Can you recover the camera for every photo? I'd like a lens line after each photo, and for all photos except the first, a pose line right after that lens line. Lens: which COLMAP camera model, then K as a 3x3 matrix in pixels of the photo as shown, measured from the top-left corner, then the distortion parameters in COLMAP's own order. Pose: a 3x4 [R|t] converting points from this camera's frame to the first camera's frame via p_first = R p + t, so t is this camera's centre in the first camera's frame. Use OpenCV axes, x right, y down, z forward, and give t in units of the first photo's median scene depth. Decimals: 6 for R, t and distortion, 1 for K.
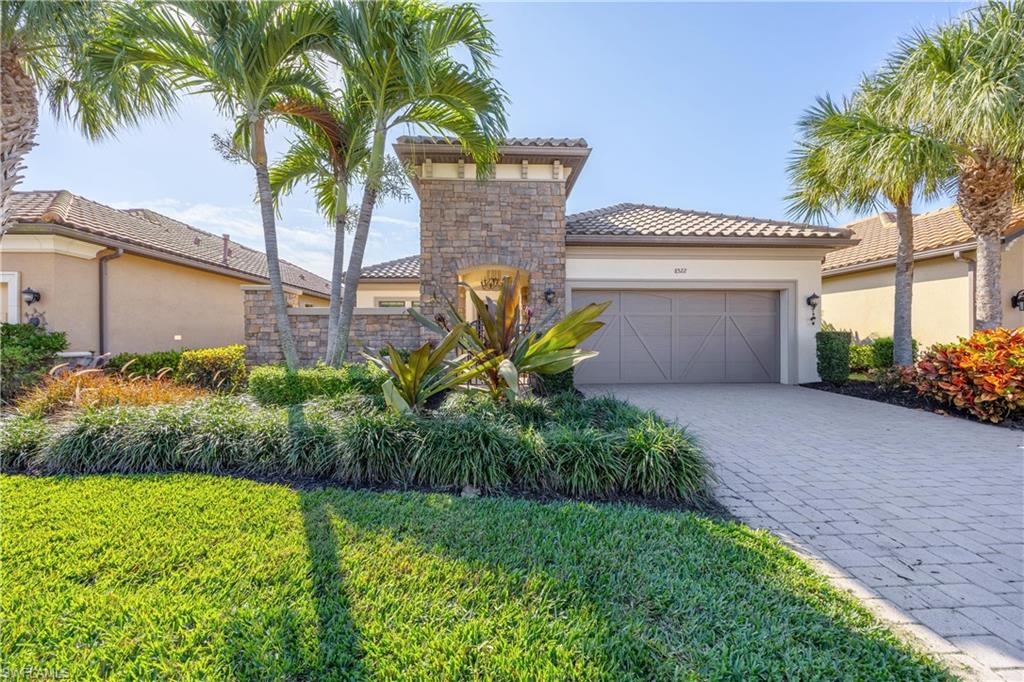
lens RADIAL K [[392.0, 0, 511.7], [0, 392.0, 338.7], [0, 0, 1]] dist [-0.002998, 0.000145]
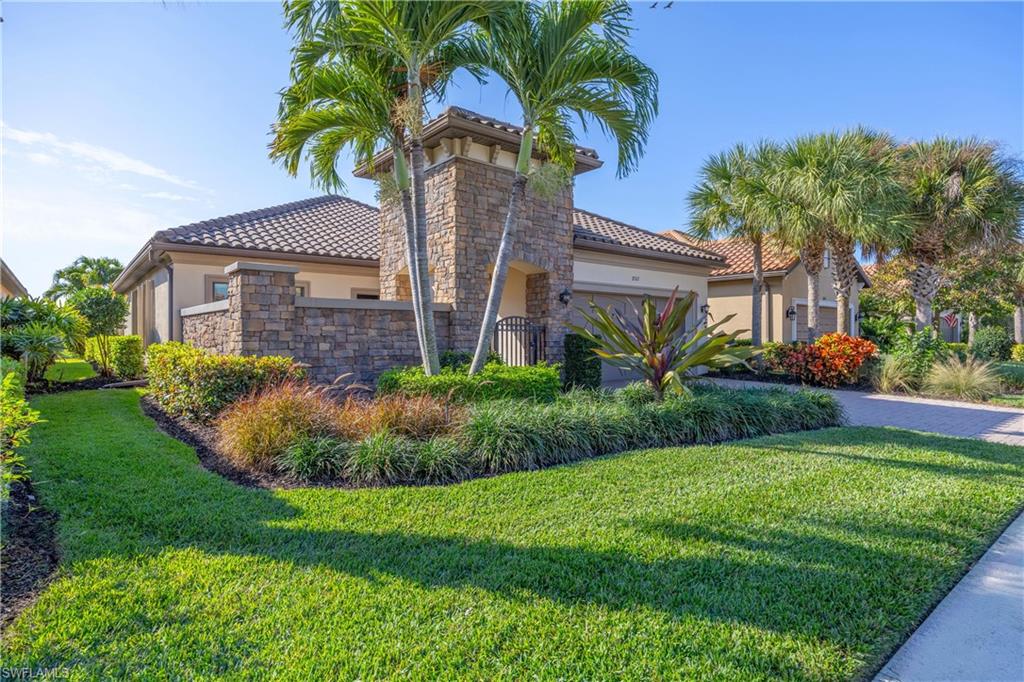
lens RADIAL K [[553.3, 0, 511.7], [0, 553.3, 336.2], [0, 0, 1]] dist [0.000923, 0.000035]
pose [[0.797755, 0.001658, 0.602980, -0.867072], [0.000730, 0.999993, -0.003715, -0.002196], [-0.602982, 0.003404, 0.797748, -0.056386]]
